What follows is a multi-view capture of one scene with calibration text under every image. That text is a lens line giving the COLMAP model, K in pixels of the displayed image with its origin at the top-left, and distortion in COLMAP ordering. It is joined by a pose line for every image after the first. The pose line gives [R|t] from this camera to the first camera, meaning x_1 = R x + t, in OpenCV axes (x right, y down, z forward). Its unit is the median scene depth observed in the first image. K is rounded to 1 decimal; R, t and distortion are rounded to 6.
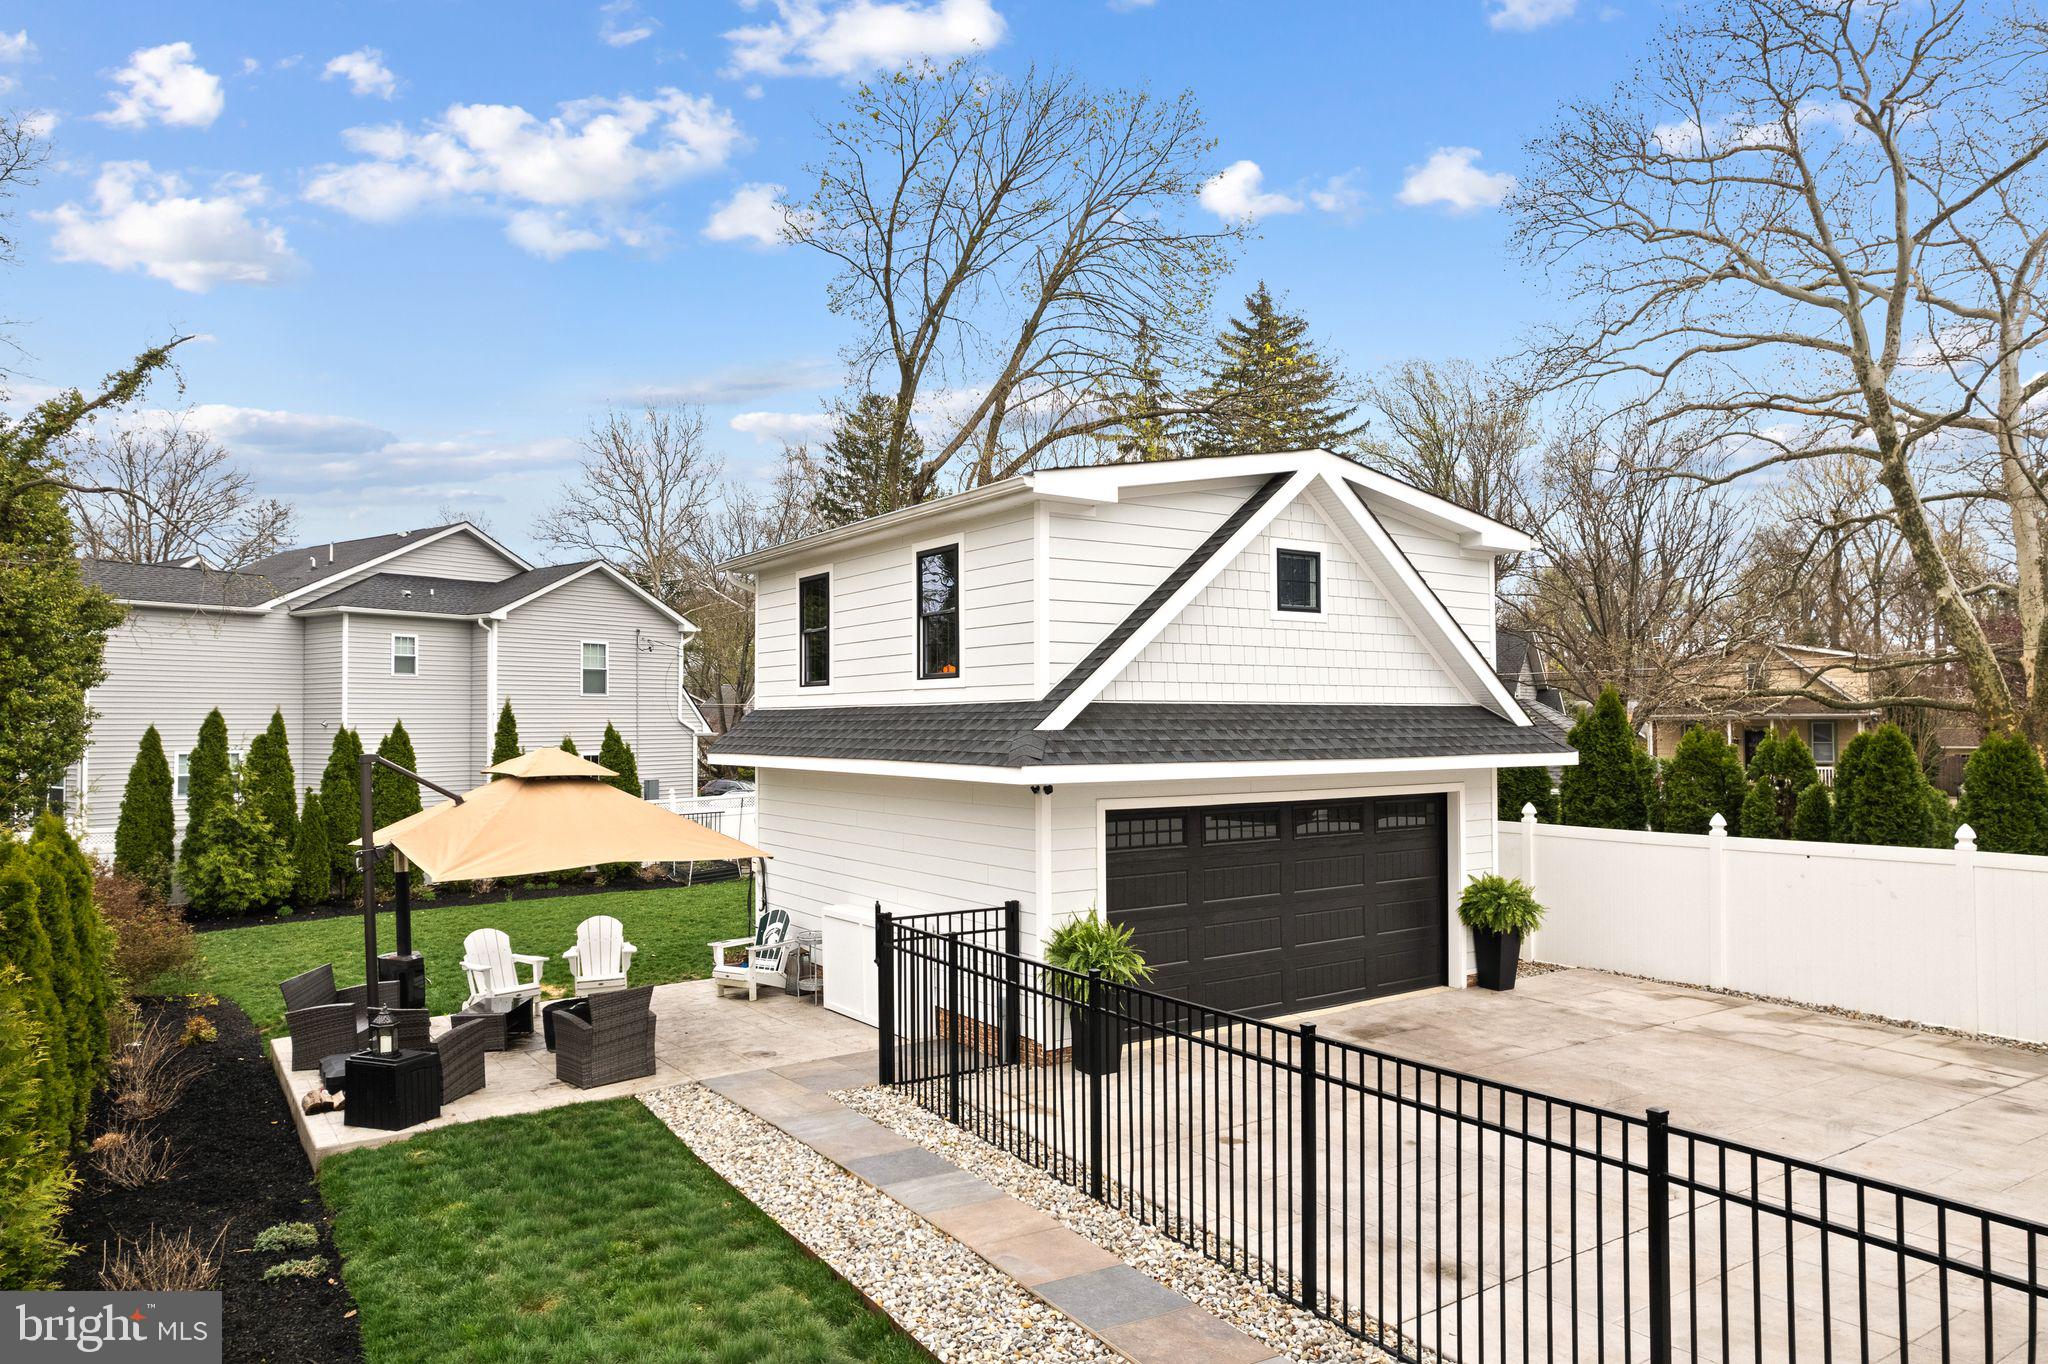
lens RADIAL K [[1321.0, 0, 1032.7], [0, 1321.0, 719.8], [0, 0, 1]] dist [-0.083996, 0.095446]
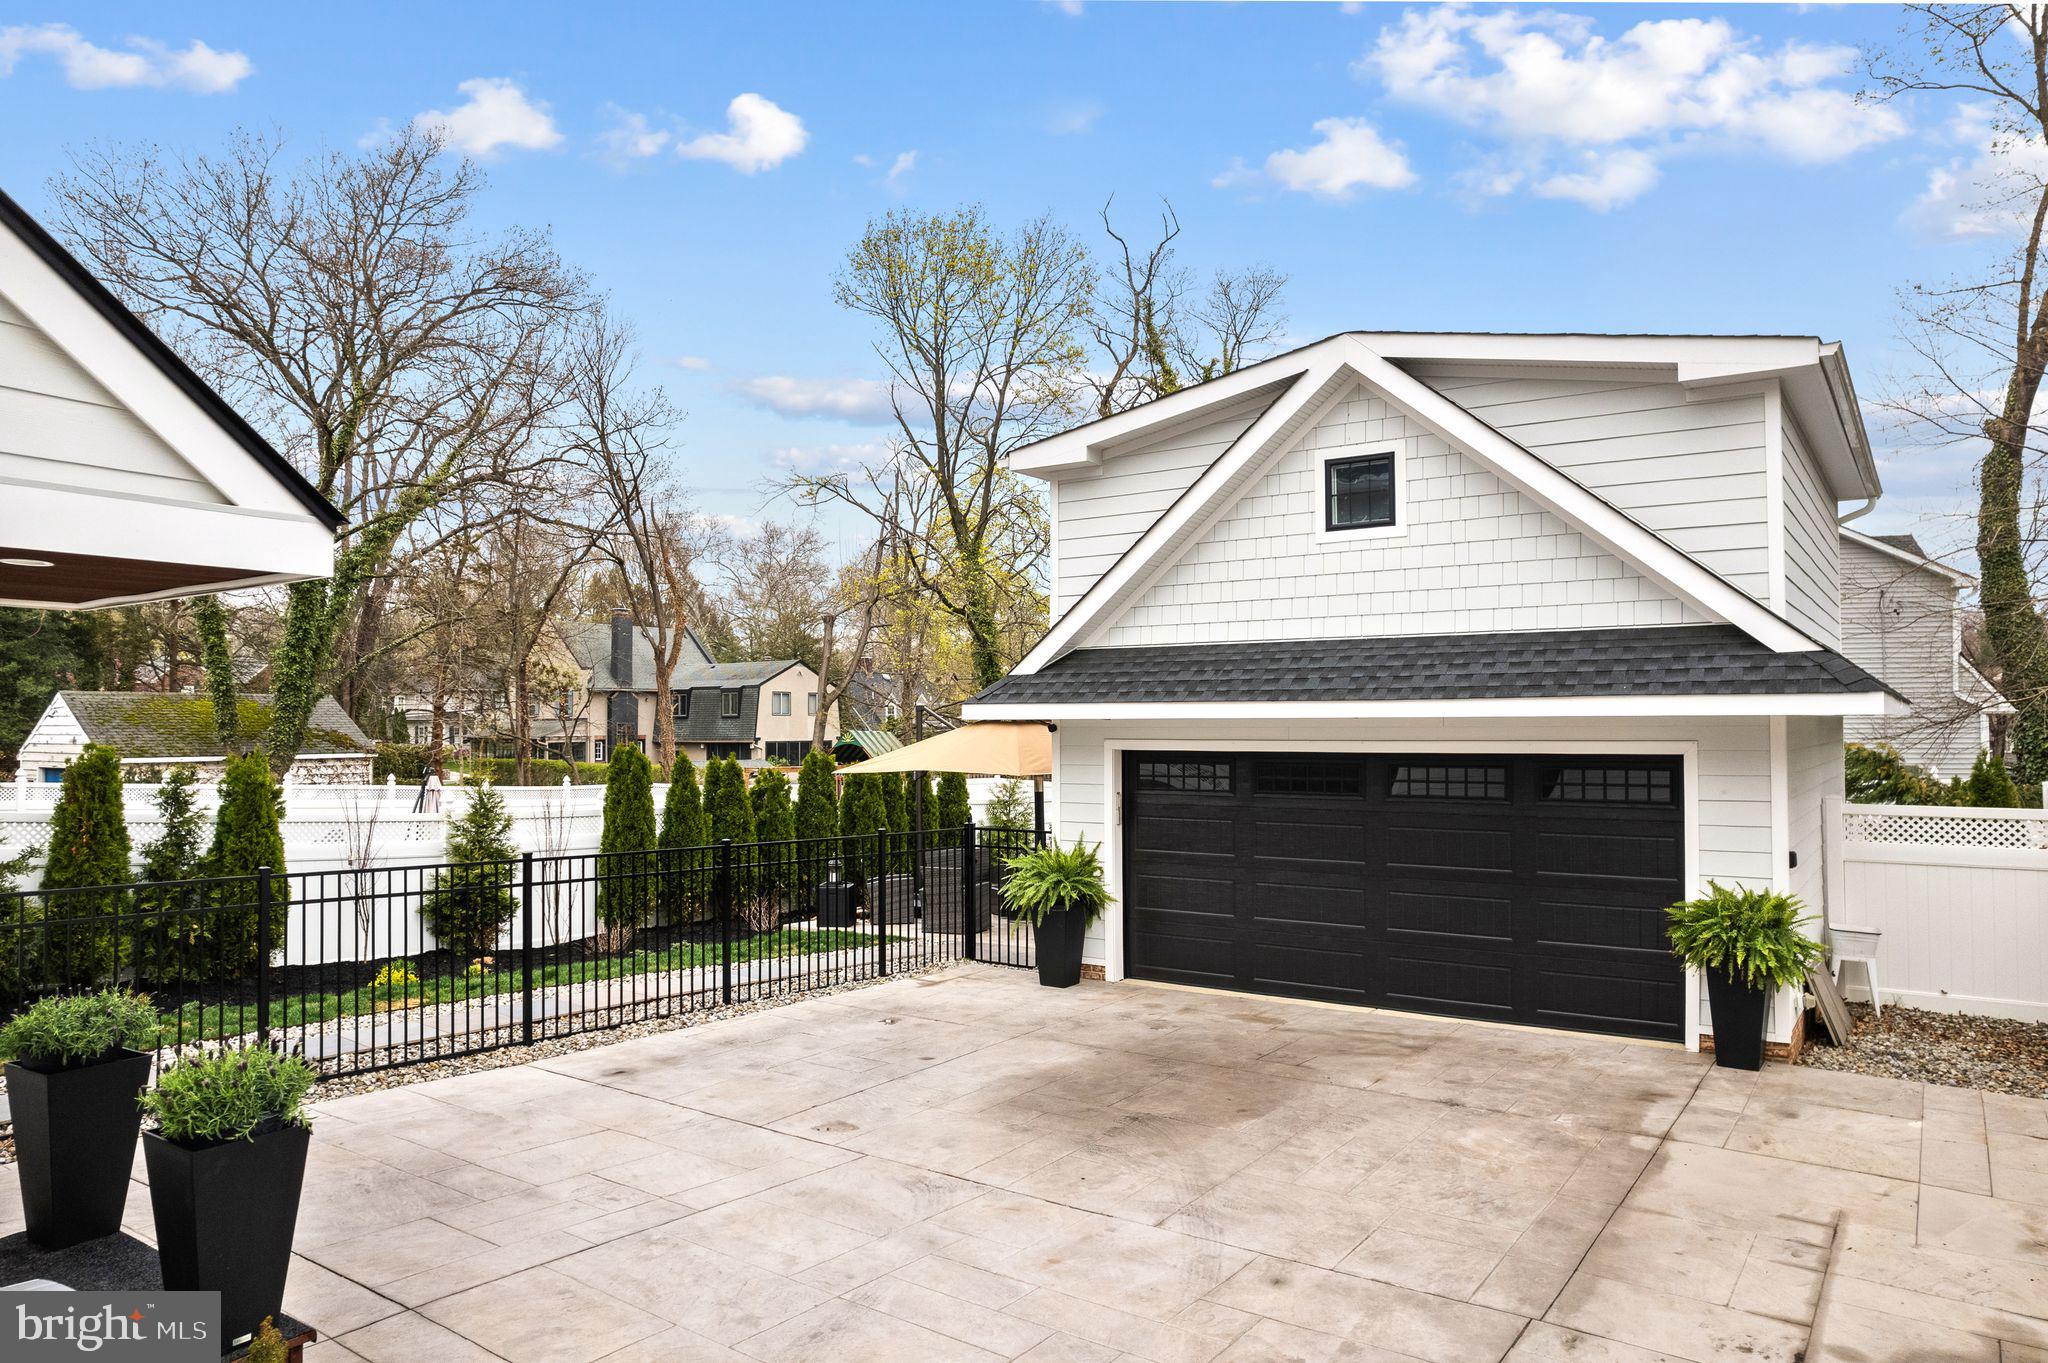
lens RADIAL K [[1321.0, 0, 1032.7], [0, 1321.0, 719.3], [0, 0, 1]] dist [-0.083996, 0.095446]
pose [[0.345950, -0.004810, -0.938241, 0.824517], [0.002627, 0.999988, -0.004157, 0.038862], [0.938249, -0.001026, 0.345959, 0.457757]]
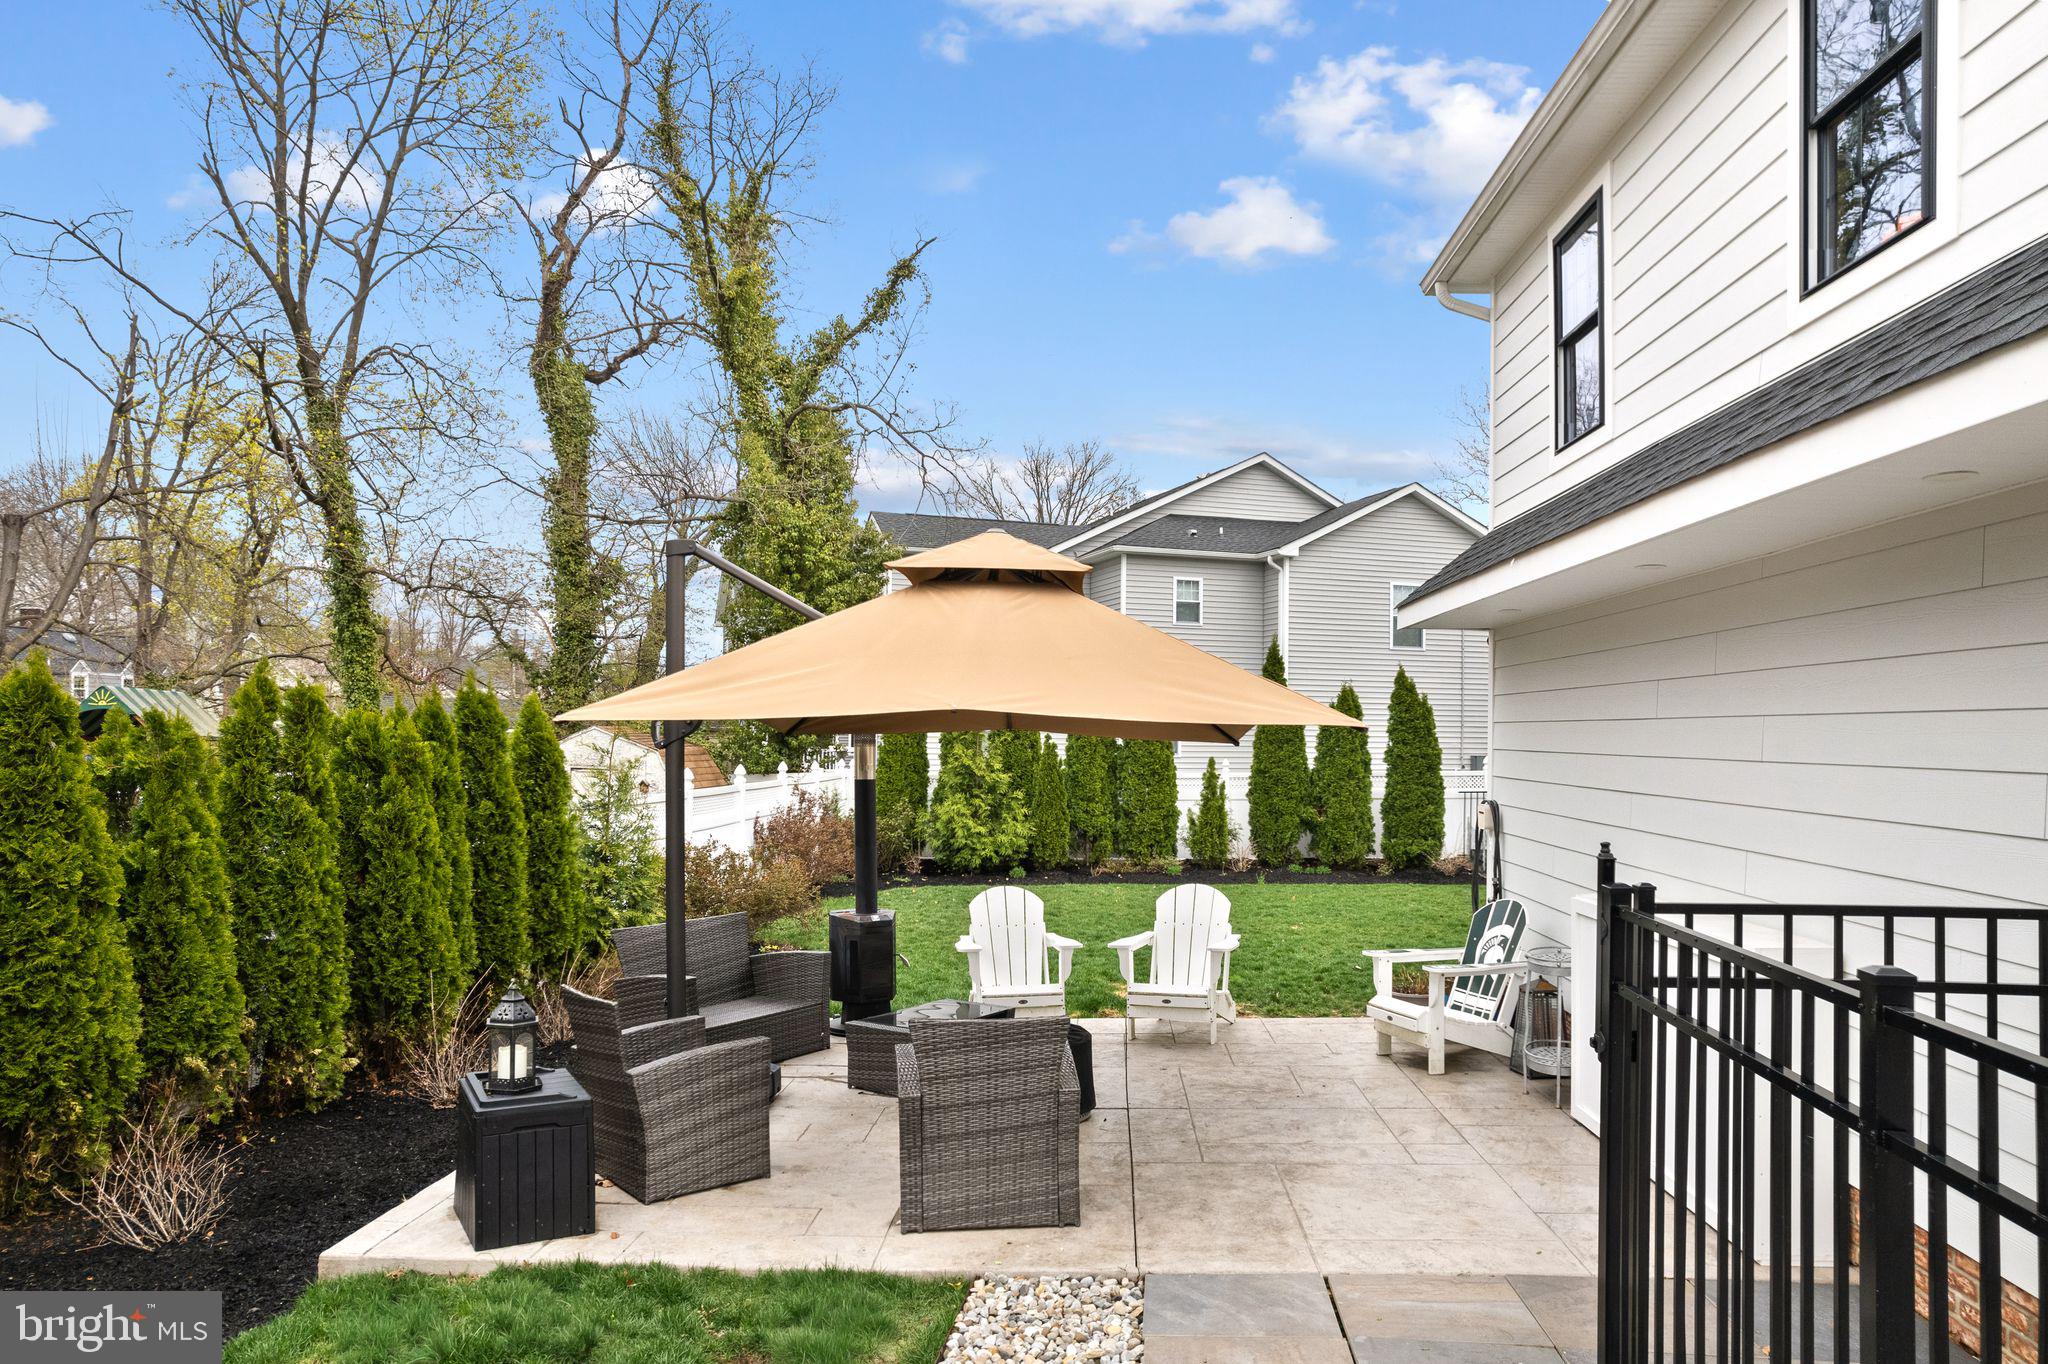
lens RADIAL K [[1321.0, 0, 1032.7], [0, 1321.0, 719.8], [0, 0, 1]] dist [-0.083996, 0.095446]
pose [[0.786611, 0.005665, -0.617424, -0.027462], [-0.012595, 0.999897, -0.006872, 0.084926], [0.617321, 0.013183, 0.786601, 0.515202]]
